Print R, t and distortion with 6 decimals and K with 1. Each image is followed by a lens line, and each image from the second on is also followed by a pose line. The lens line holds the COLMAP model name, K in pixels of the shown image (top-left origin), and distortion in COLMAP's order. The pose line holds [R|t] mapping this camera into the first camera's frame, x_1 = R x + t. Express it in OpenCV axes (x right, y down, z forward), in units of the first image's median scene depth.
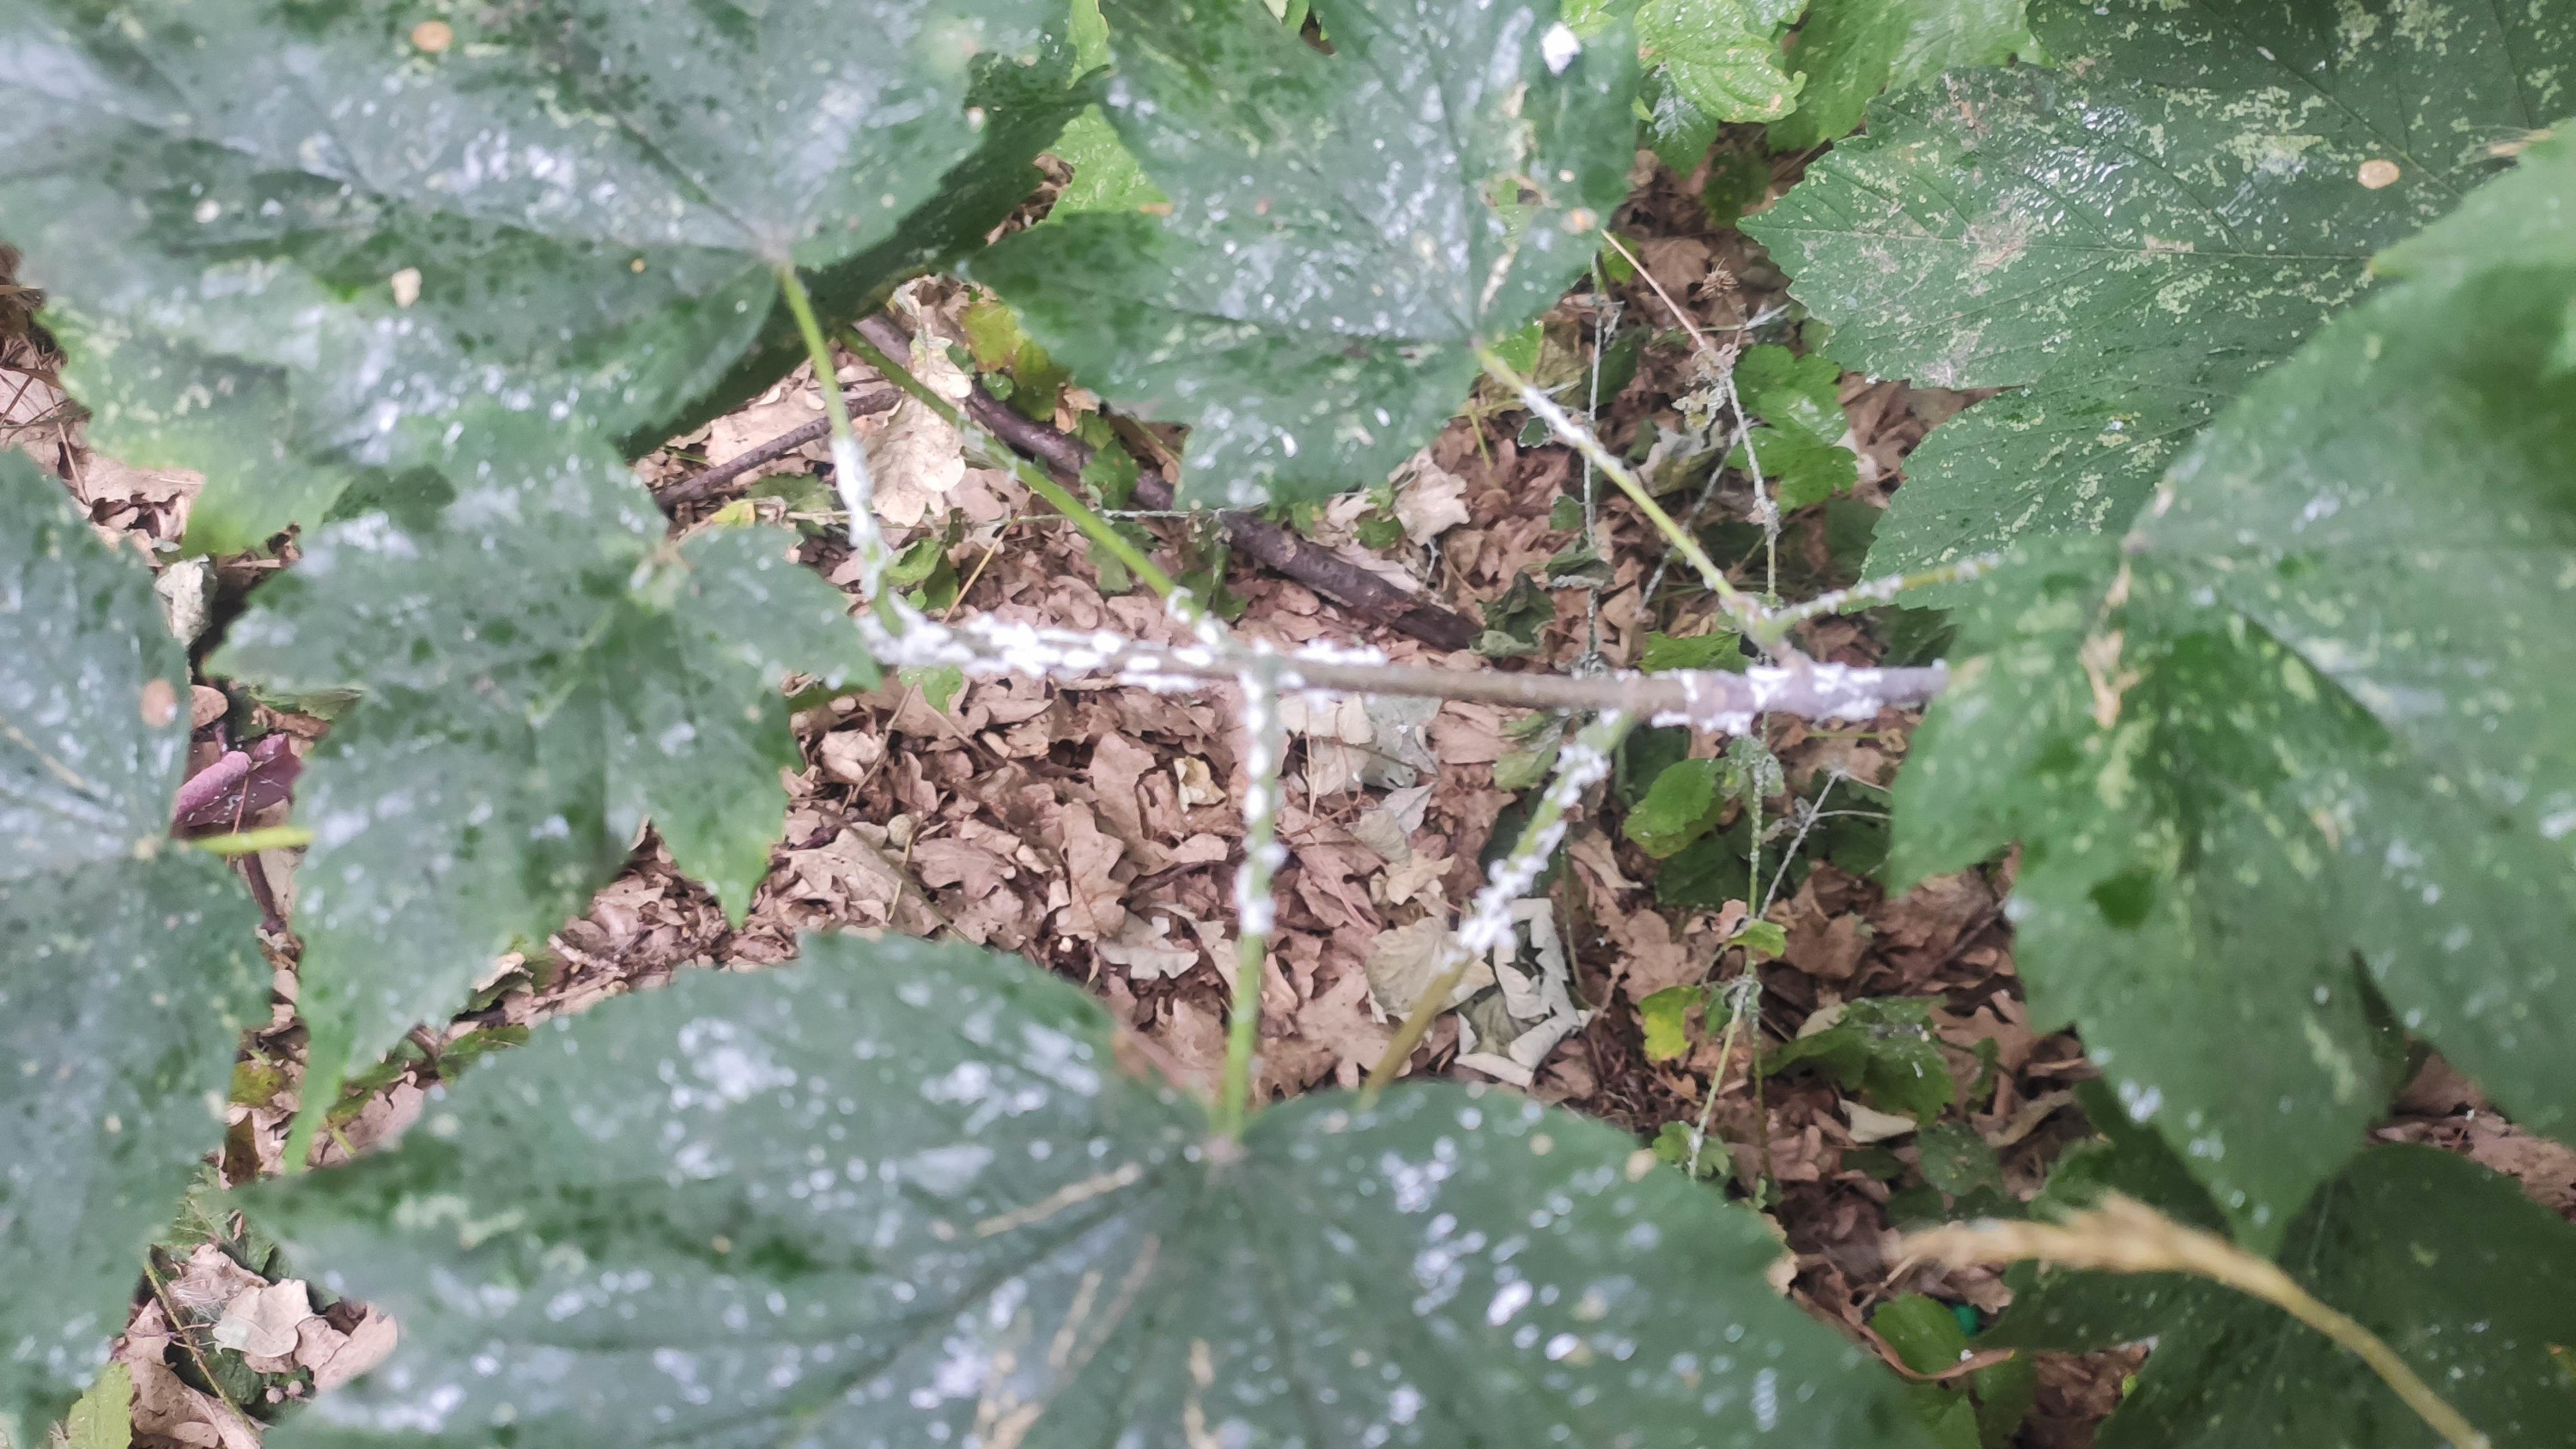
lens RADIAL K [[2064.6, 0, 1288.0], [0, 2064.6, 724.5], [0, 0, 1]] dist [-0.049719, -0.001897]
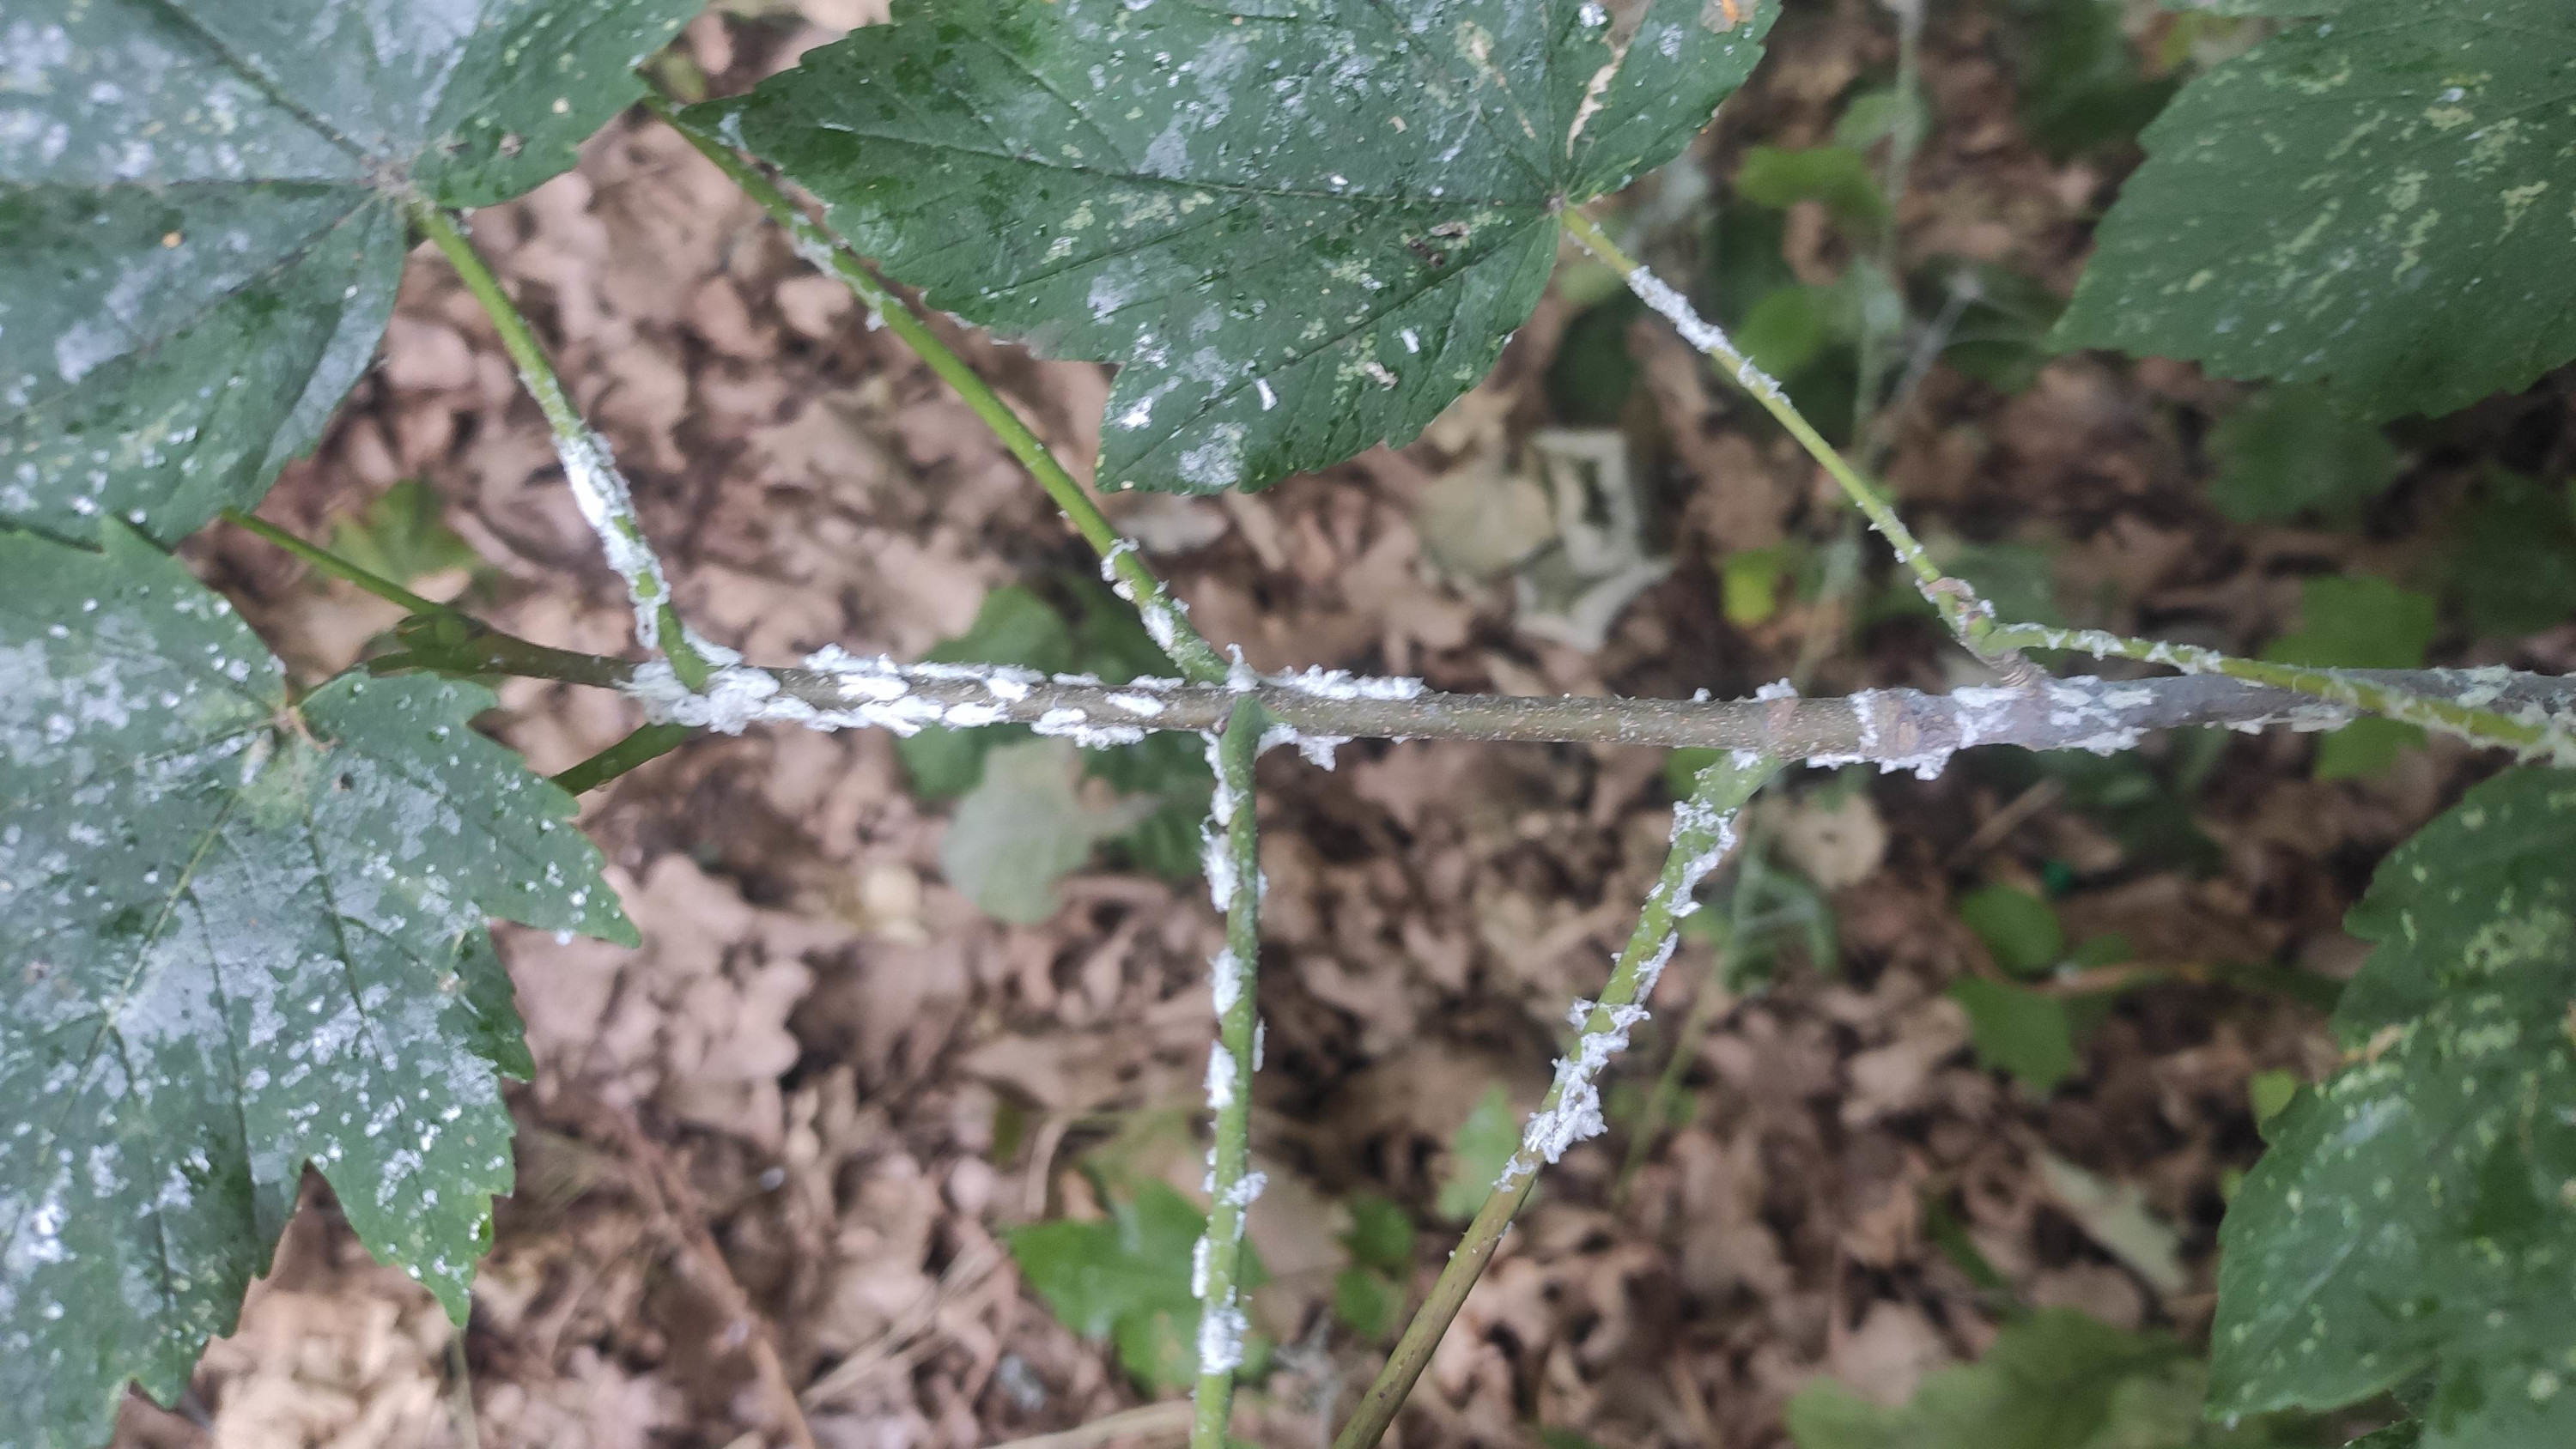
lens RADIAL K [[2064.6, 0, 1288.0], [0, 2064.6, 724.5], [0, 0, 1]] dist [-0.049719, -0.001897]
pose [[0.999269, -0.022057, -0.031233, 0.018747], [0.031000, 0.945515, 0.324098, -0.181385], [0.022383, -0.324830, 0.945508, 0.262081]]
